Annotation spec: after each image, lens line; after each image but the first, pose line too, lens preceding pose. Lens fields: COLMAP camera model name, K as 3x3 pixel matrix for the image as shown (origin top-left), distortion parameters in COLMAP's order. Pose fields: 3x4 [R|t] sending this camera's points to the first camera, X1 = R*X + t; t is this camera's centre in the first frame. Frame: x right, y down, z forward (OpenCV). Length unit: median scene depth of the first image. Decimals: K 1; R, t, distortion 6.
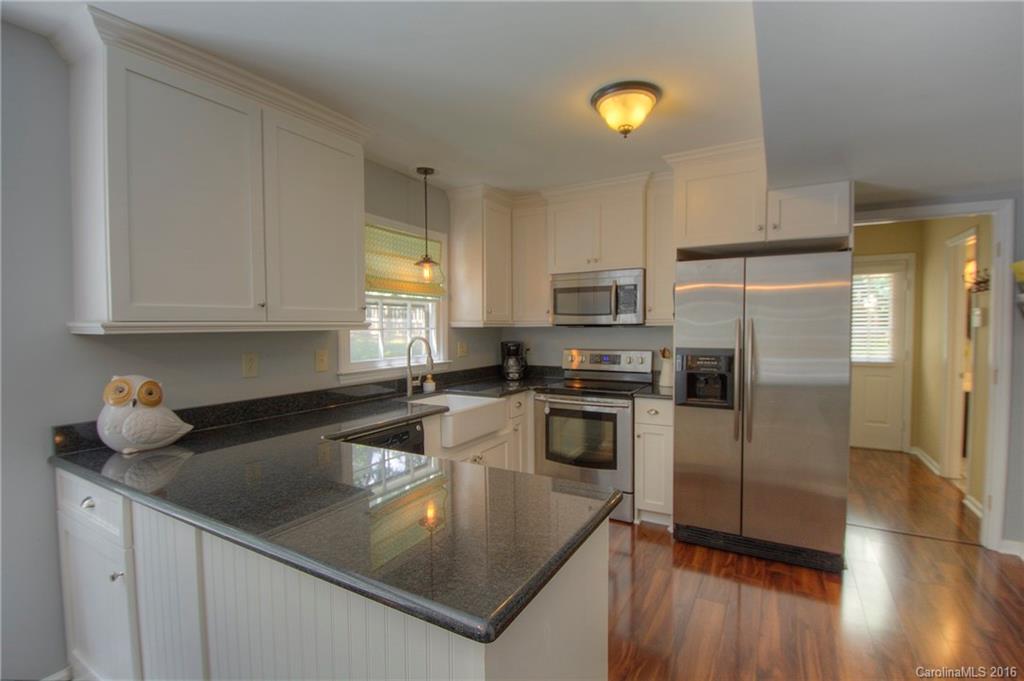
lens RADIAL K [[456.5, 0, 516.8], [0, 456.5, 337.6], [0, 0, 1]] dist [0.002220, -0.011678]
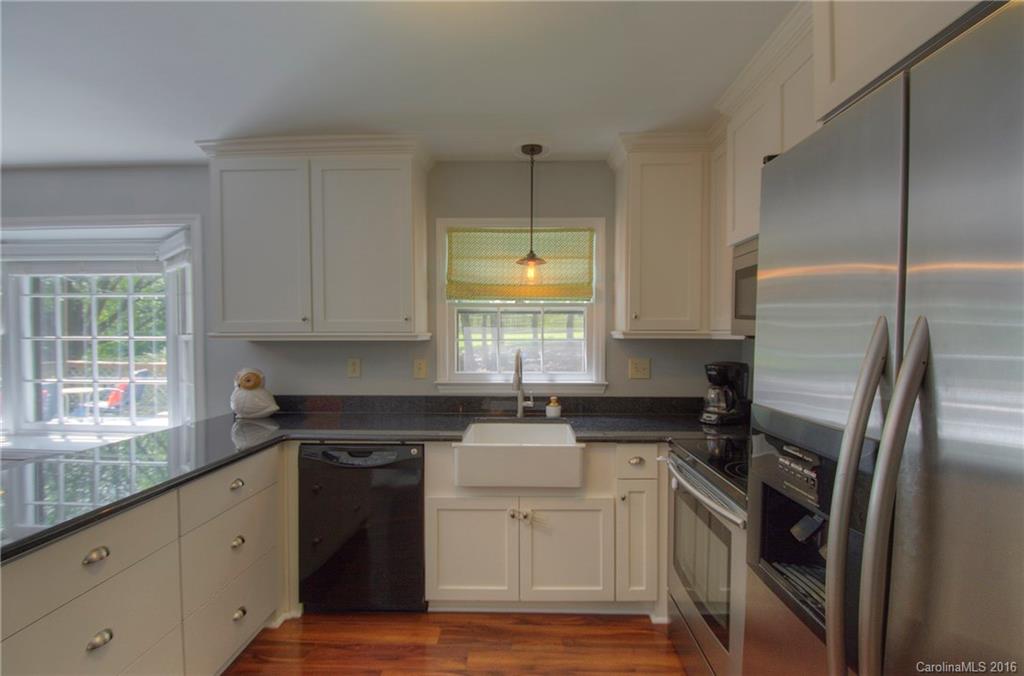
lens RADIAL K [[456.5, 0, 520.8], [0, 456.5, 344.5], [0, 0, 1]] dist [0.002220, -0.011678]
pose [[0.478205, 0.023294, -0.877939, 0.519343], [-0.025131, 0.999602, 0.012834, -0.021507], [0.877888, 0.015926, 0.478600, 0.590484]]
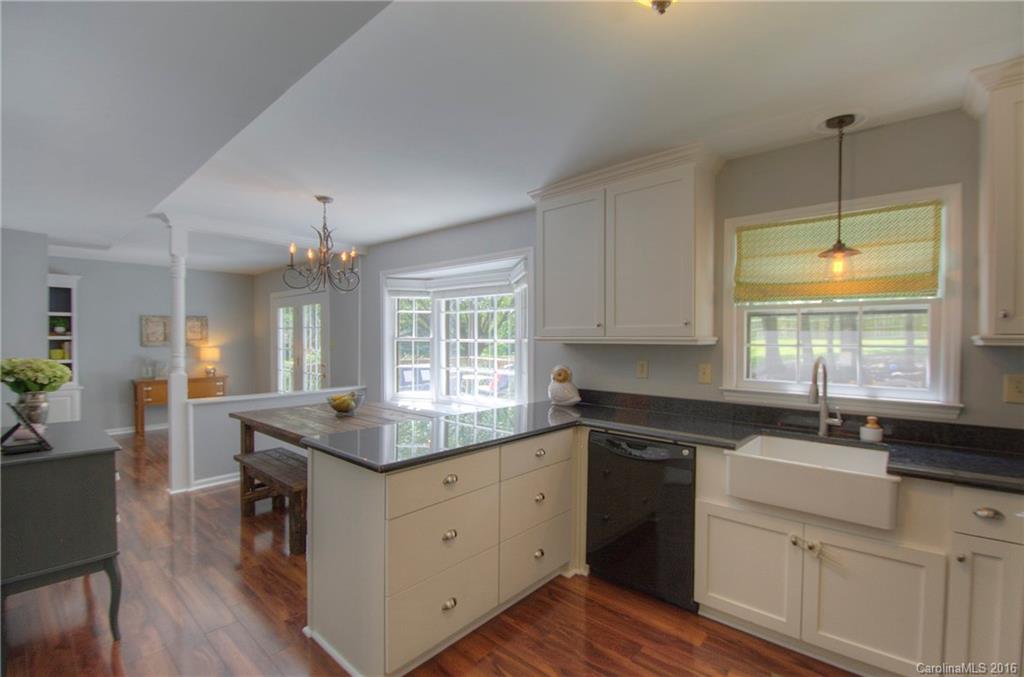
lens RADIAL K [[456.5, 0, 515.6], [0, 456.5, 346.3], [0, 0, 1]] dist [0.002220, -0.011678]
pose [[-0.206529, 0.019744, -0.978241, 0.586848], [-0.029439, 0.999218, 0.026383, -0.022732], [0.977997, 0.034247, -0.205787, 0.664521]]
